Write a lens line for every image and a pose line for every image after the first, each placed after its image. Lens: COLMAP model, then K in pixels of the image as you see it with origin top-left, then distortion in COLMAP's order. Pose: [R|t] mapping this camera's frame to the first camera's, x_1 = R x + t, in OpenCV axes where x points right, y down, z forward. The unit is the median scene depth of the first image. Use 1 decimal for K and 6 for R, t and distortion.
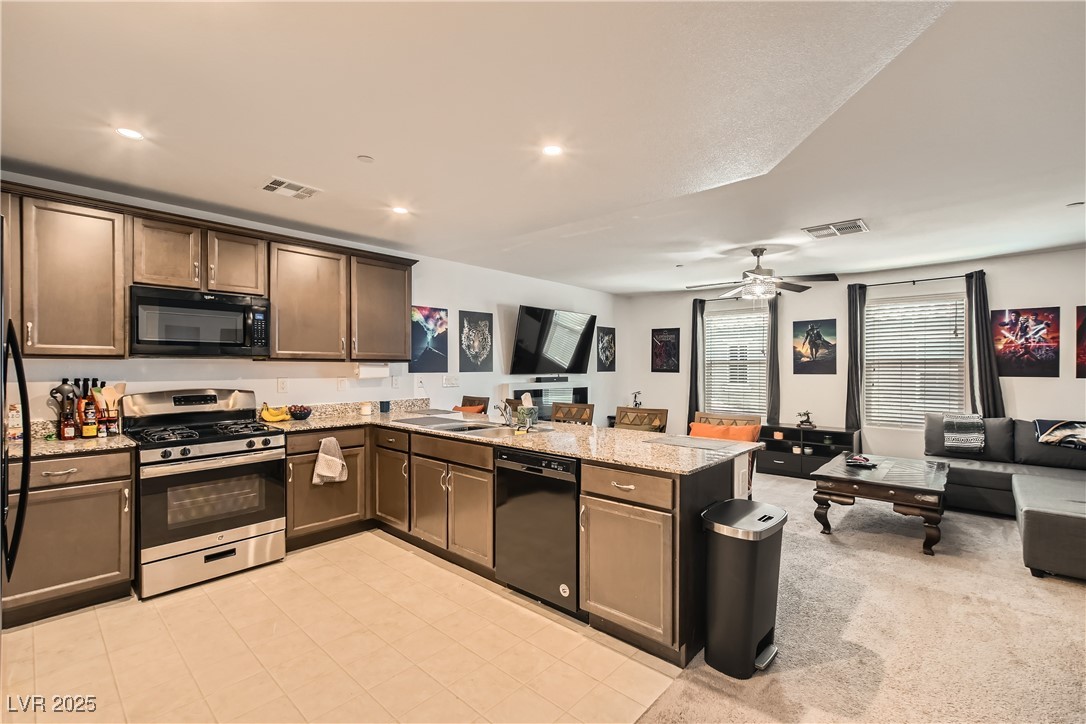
lens RADIAL K [[480.5, 0, 539.9], [0, 480.5, 366.3], [0, 0, 1]] dist [0.001915, -0.002293]
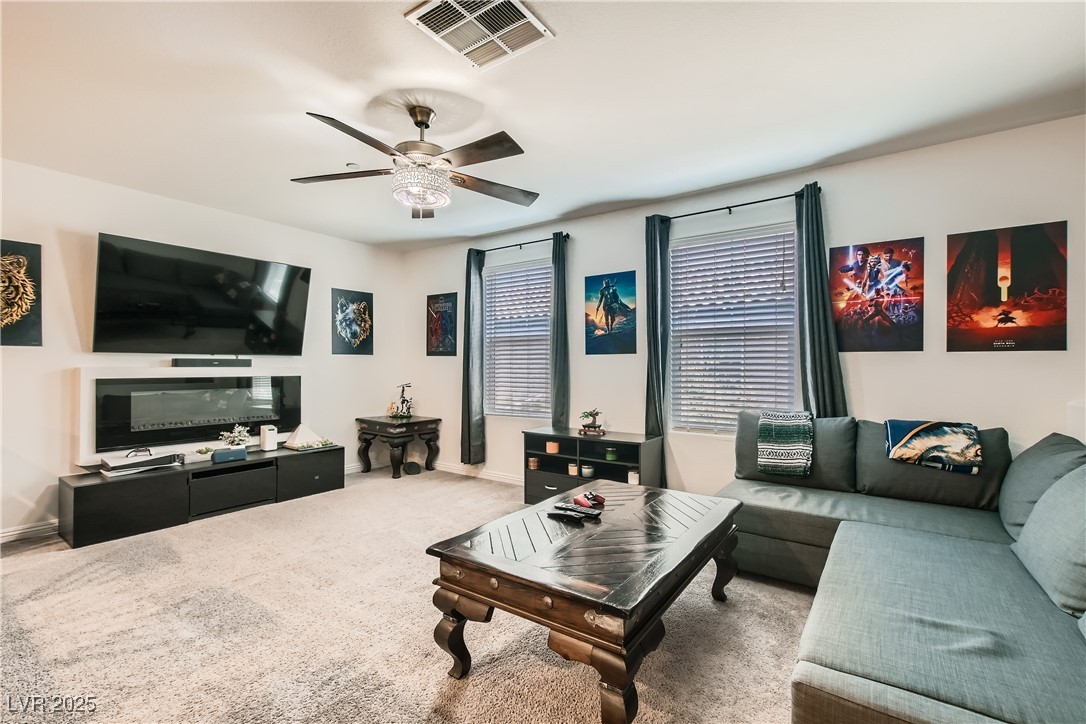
lens RADIAL K [[480.5, 0, 553.3], [0, 480.5, 363.1], [0, 0, 1]] dist [0.001915, -0.002293]
pose [[0.991904, -0.000200, 0.126988, 0.487311], [0.000644, 0.999994, -0.003454, 0.037281], [-0.126986, 0.003507, 0.991898, 0.409725]]
